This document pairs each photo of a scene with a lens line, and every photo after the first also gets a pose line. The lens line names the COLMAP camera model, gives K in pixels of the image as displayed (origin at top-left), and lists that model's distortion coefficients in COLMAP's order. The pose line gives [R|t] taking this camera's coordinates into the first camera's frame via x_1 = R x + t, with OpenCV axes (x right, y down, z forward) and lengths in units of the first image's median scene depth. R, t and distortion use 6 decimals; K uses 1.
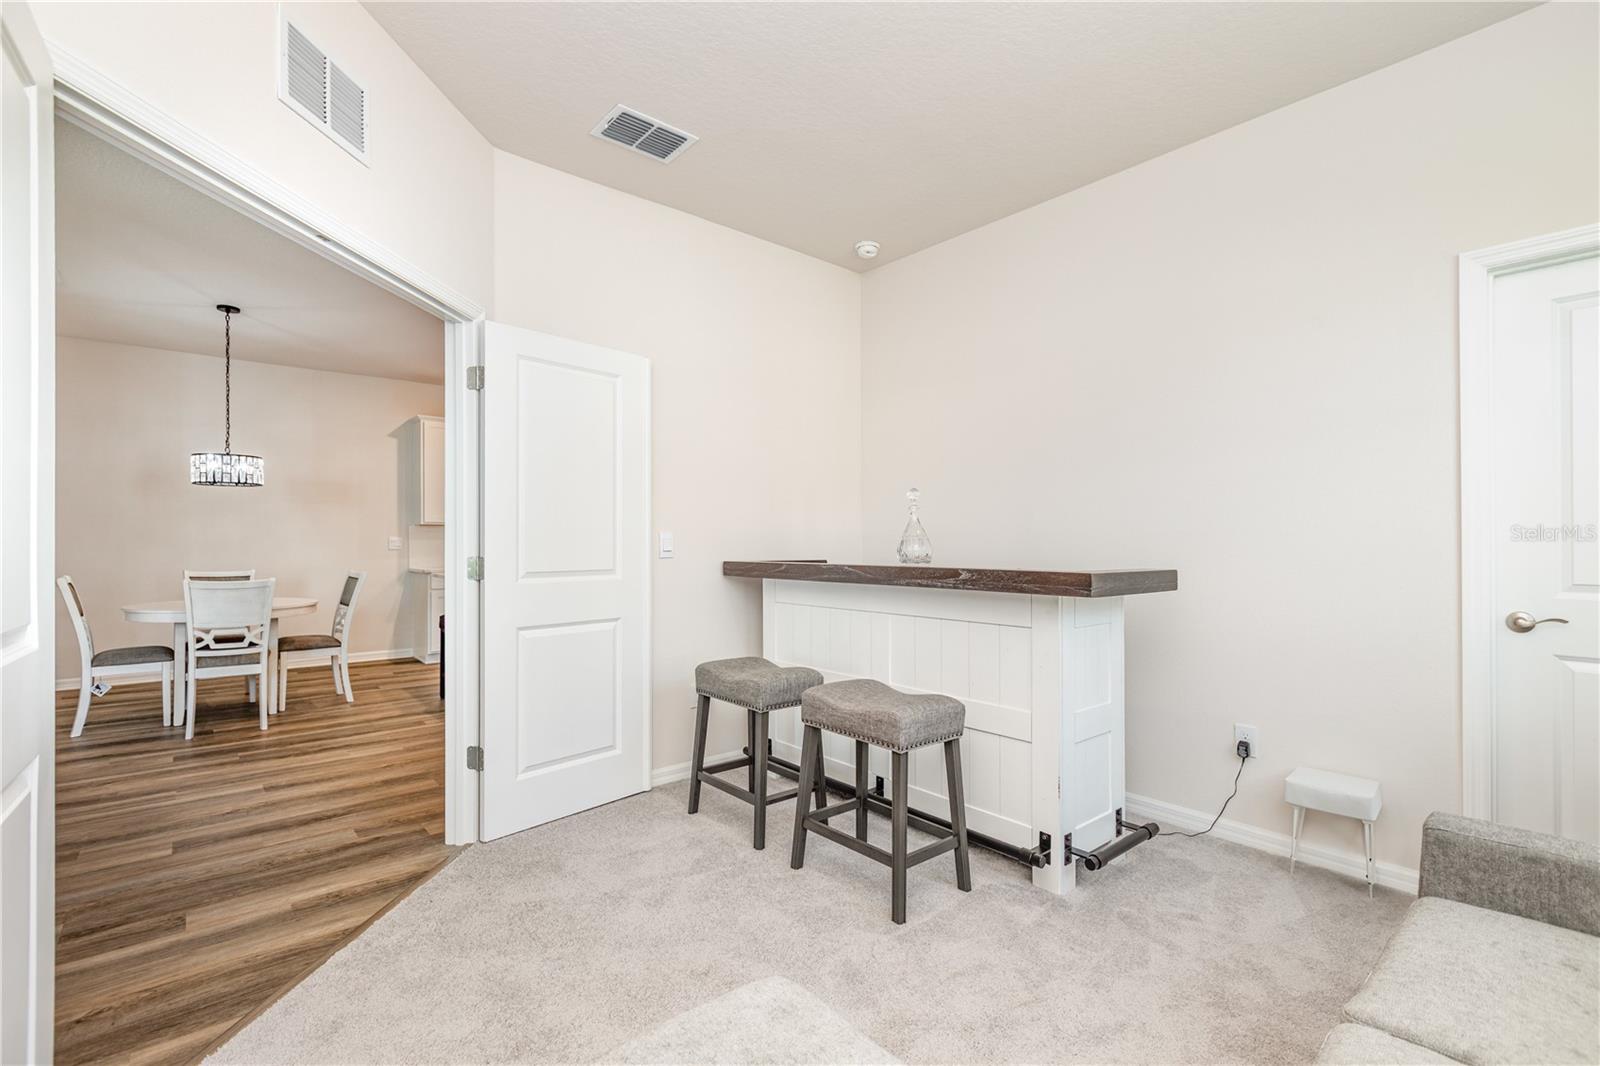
lens RADIAL K [[717.3, 0, 789.3], [0, 717.3, 534.9], [0, 0, 1]] dist [-0.003599, -0.000429]
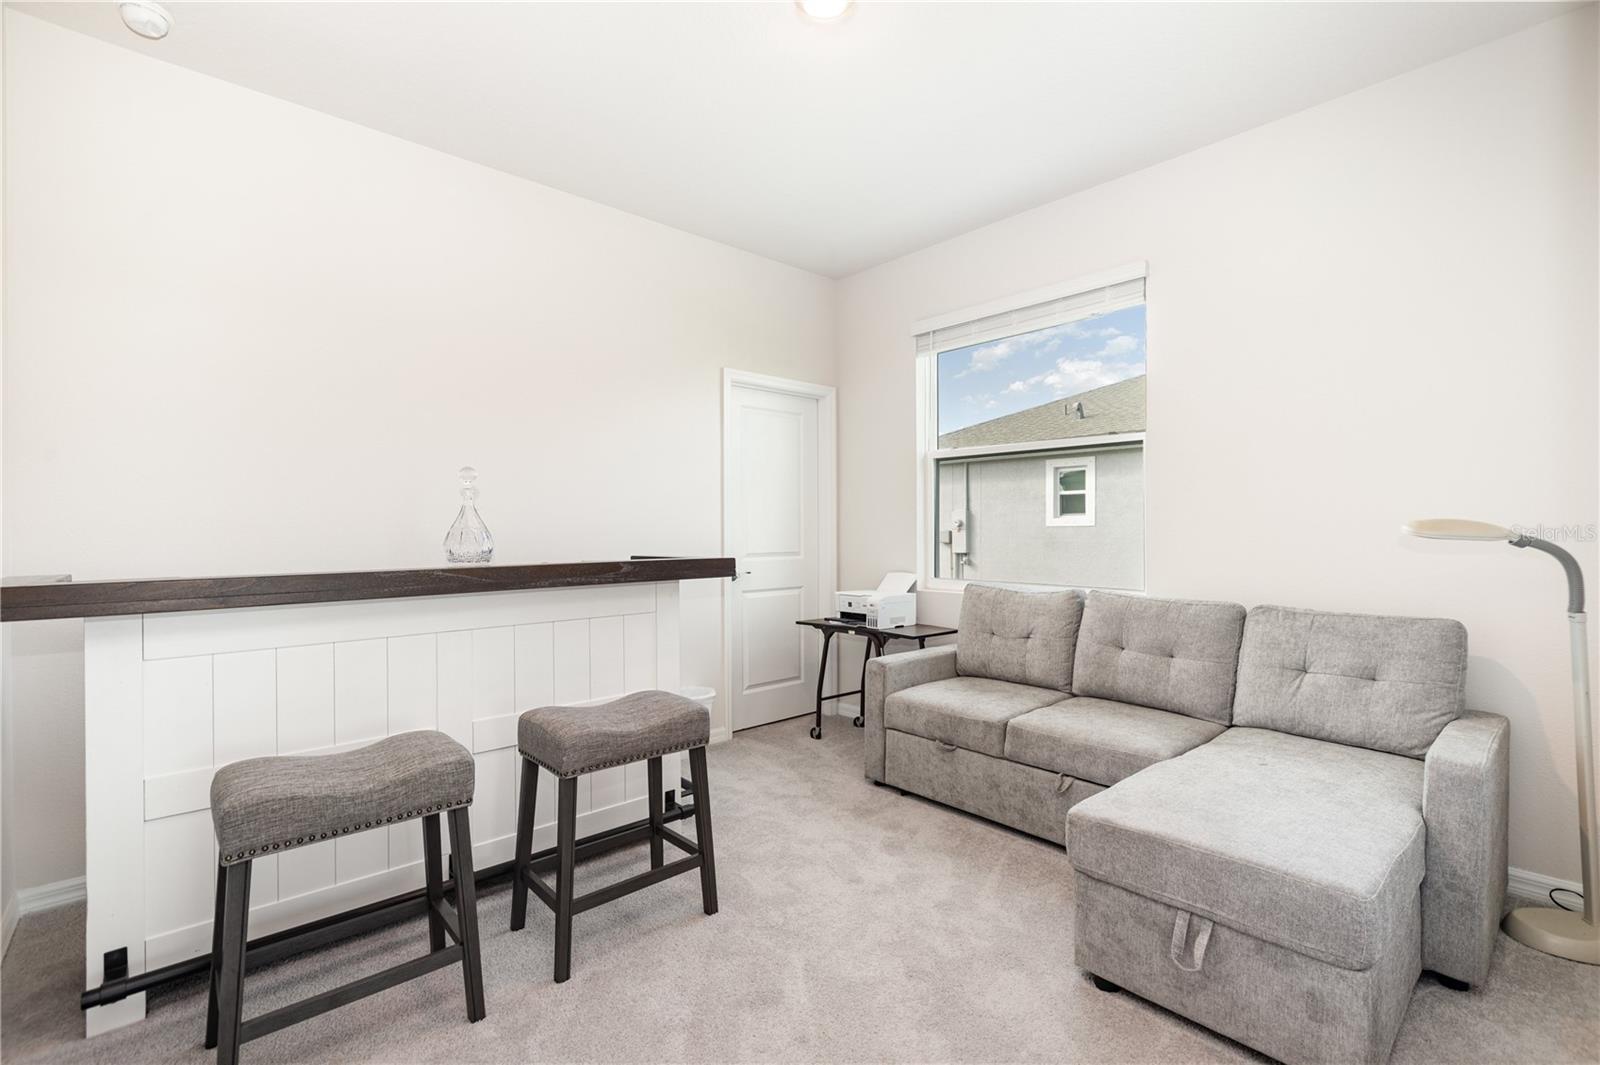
lens RADIAL K [[717.3, 0, 789.5], [0, 717.3, 533.3], [0, 0, 1]] dist [-0.003599, -0.000429]
pose [[-0.032495, -0.006760, 0.999449, -0.737139], [-0.008739, 0.999941, 0.006479, -0.000544], [-0.999434, -0.008523, -0.032552, 0.799722]]
